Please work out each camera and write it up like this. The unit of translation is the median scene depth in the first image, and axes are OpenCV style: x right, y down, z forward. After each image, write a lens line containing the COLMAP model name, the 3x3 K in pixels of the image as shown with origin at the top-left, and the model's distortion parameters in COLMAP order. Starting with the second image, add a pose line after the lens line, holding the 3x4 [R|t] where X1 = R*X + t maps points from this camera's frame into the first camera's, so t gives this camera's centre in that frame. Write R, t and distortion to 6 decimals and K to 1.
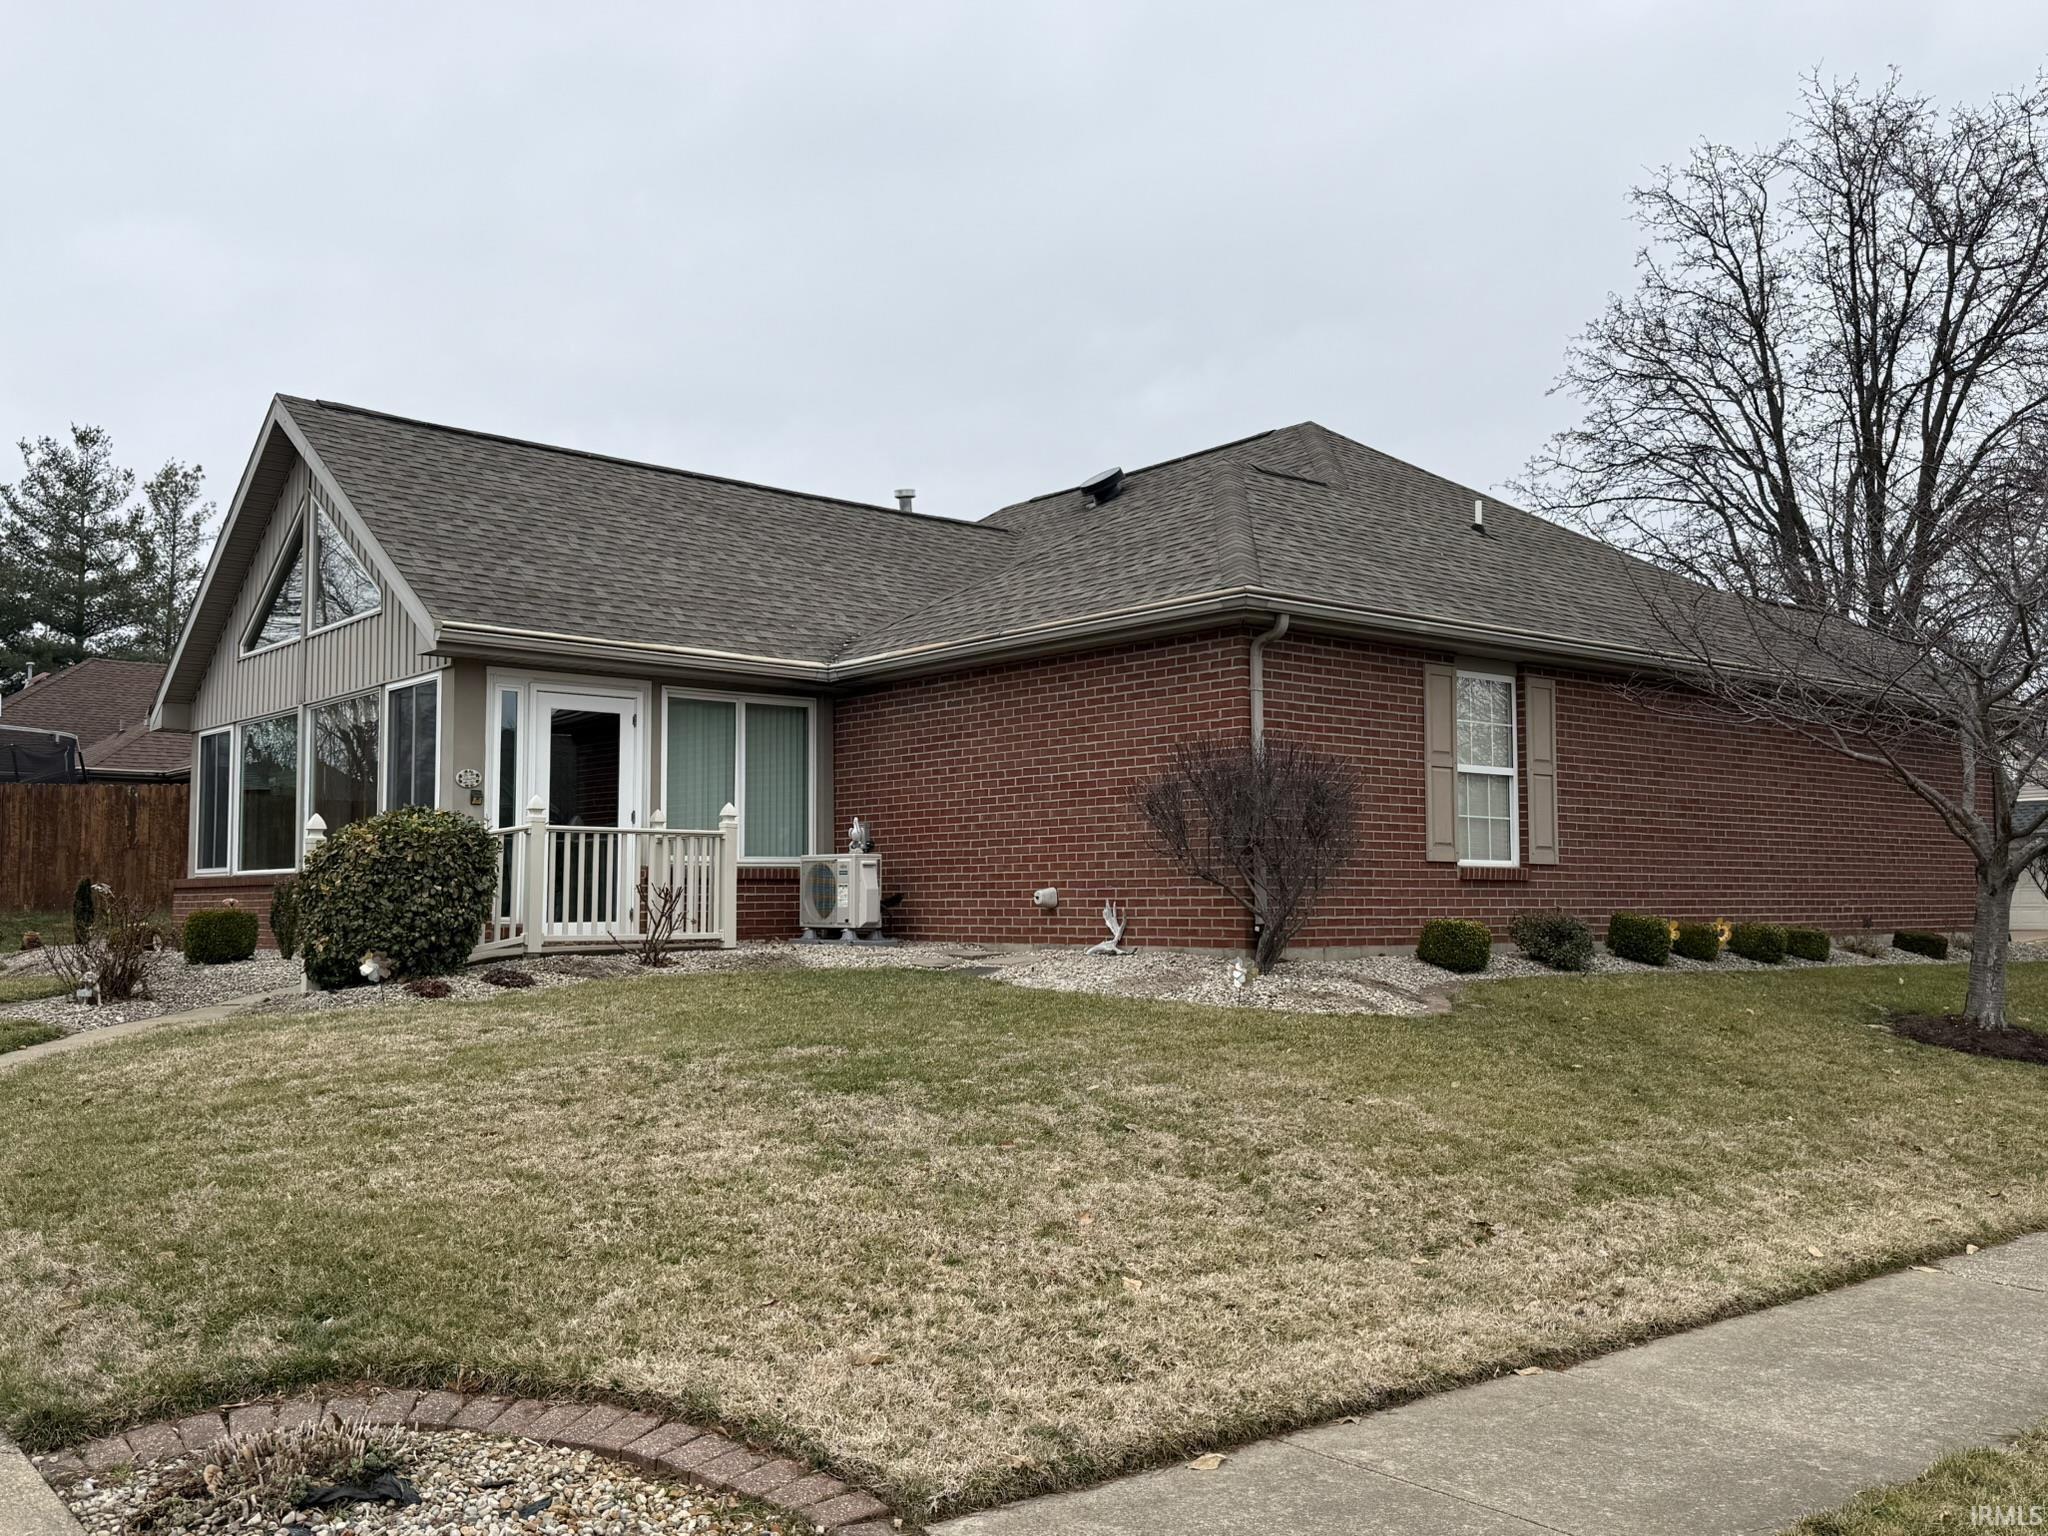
lens RADIAL K [[1831.0, 0, 1024.0], [0, 1831.0, 768.0], [0, 0, 1]] dist [0.259439, -0.604671]
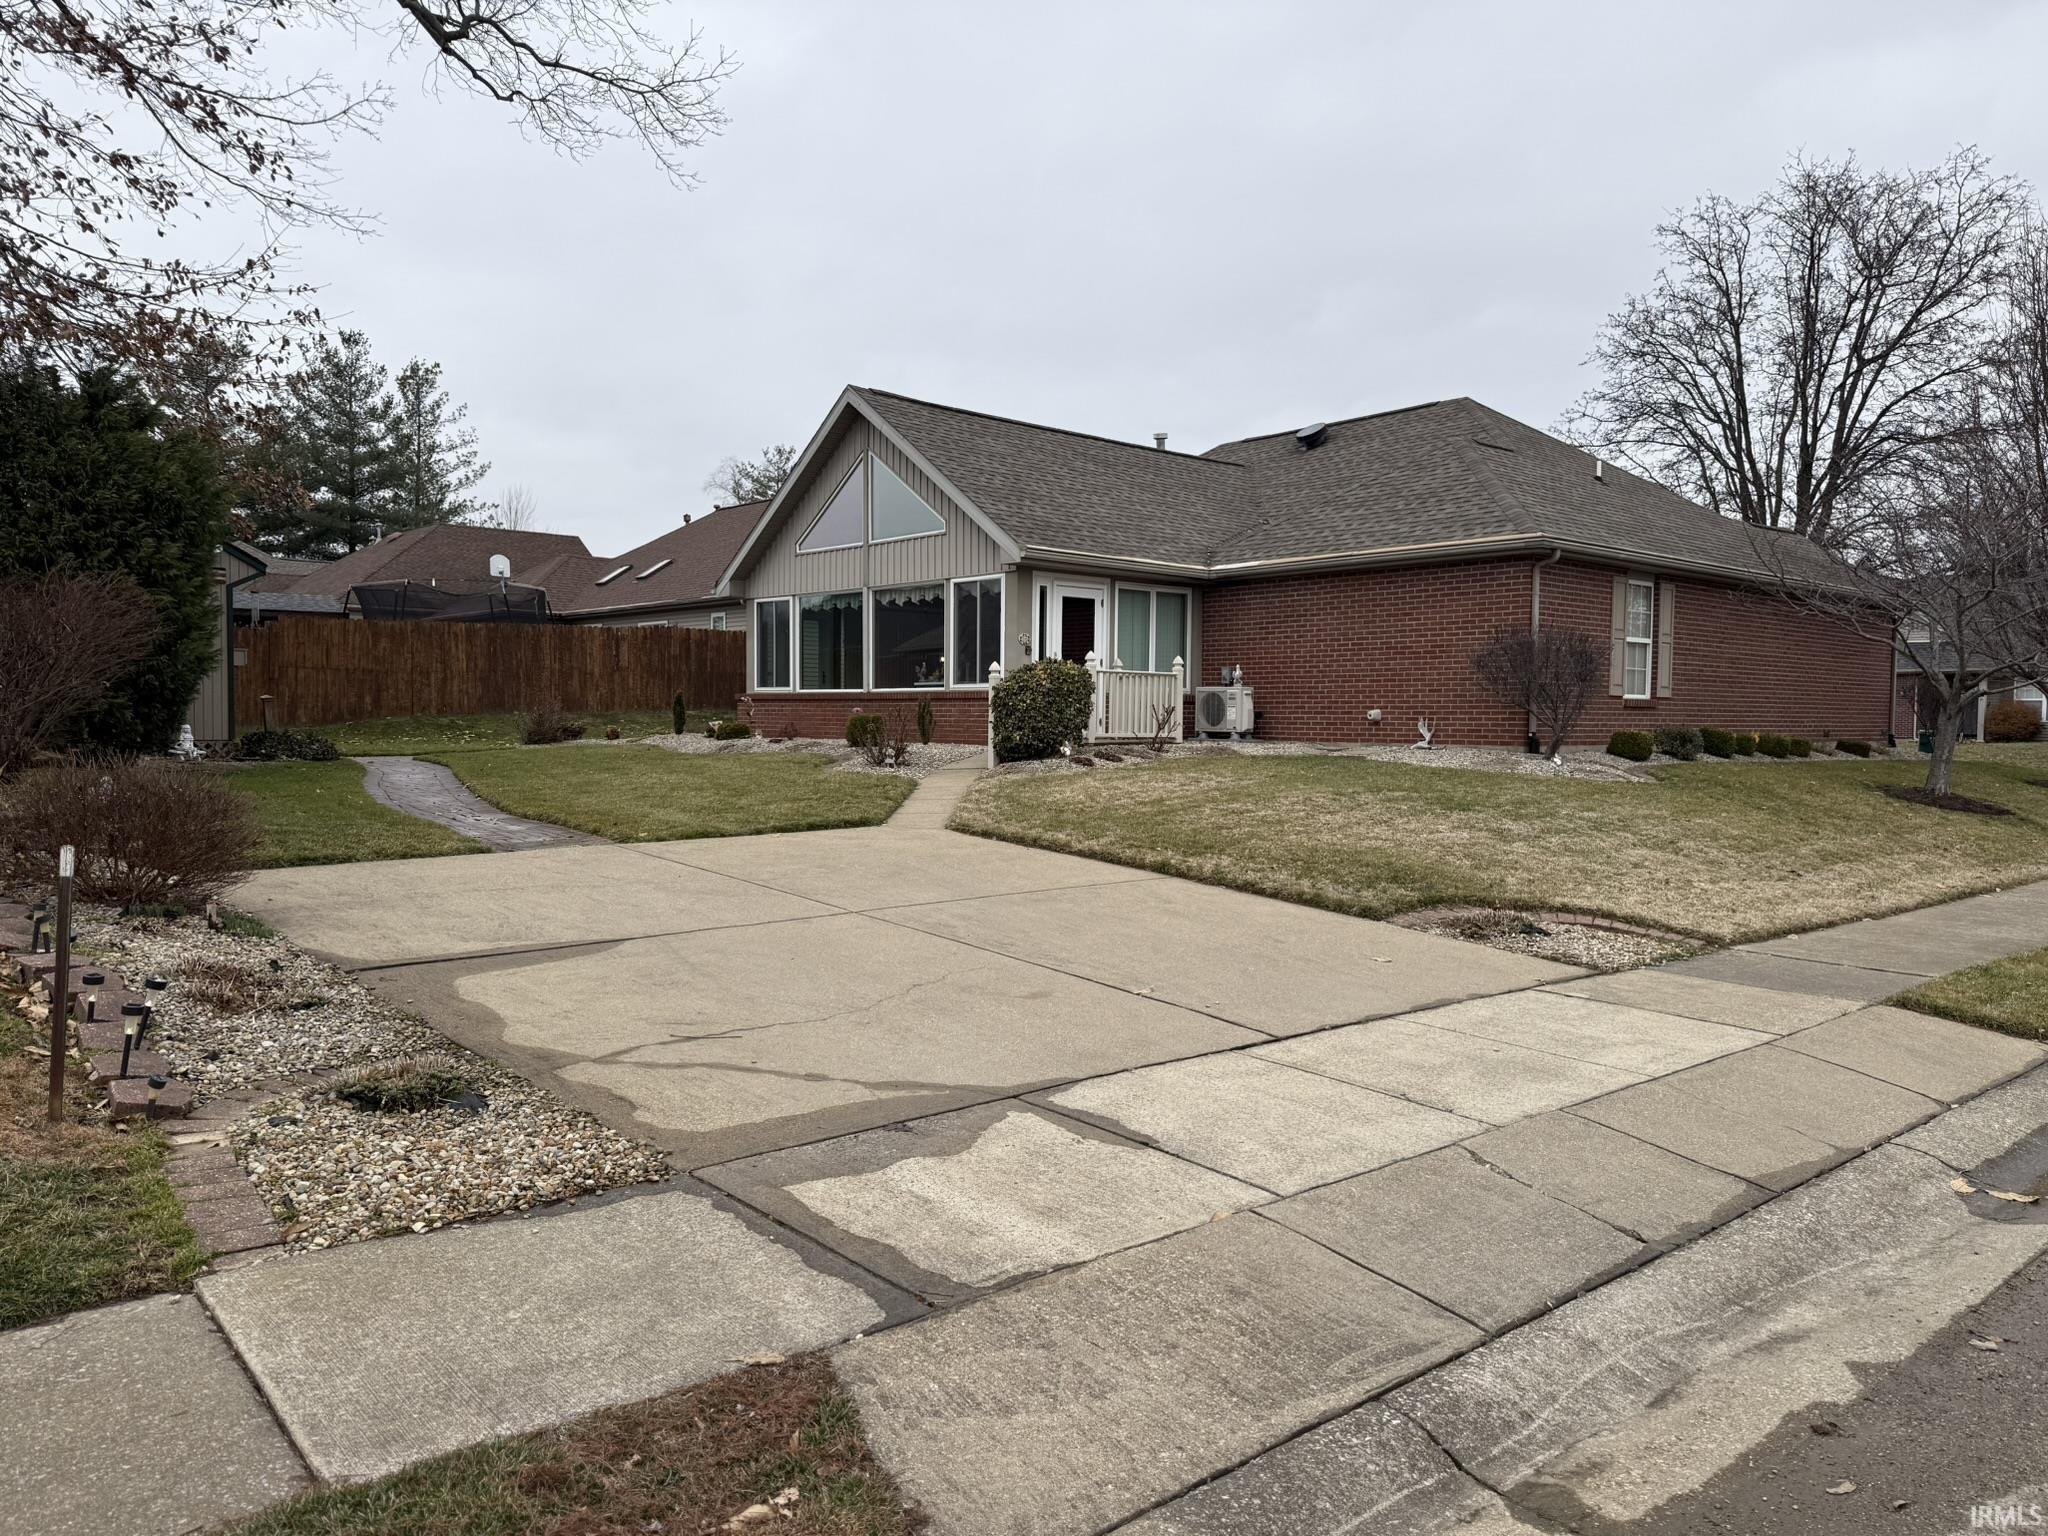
lens RADIAL K [[1421.4, 0, 1081.9], [0, 1421.4, 770.9], [0, 0, 1]] dist [0.164243, -0.272782]
pose [[0.999506, 0.012401, 0.028879, -0.227239], [-0.015526, 0.993743, 0.110605, -0.014707], [-0.027327, -0.110998, 0.993445, -0.224657]]
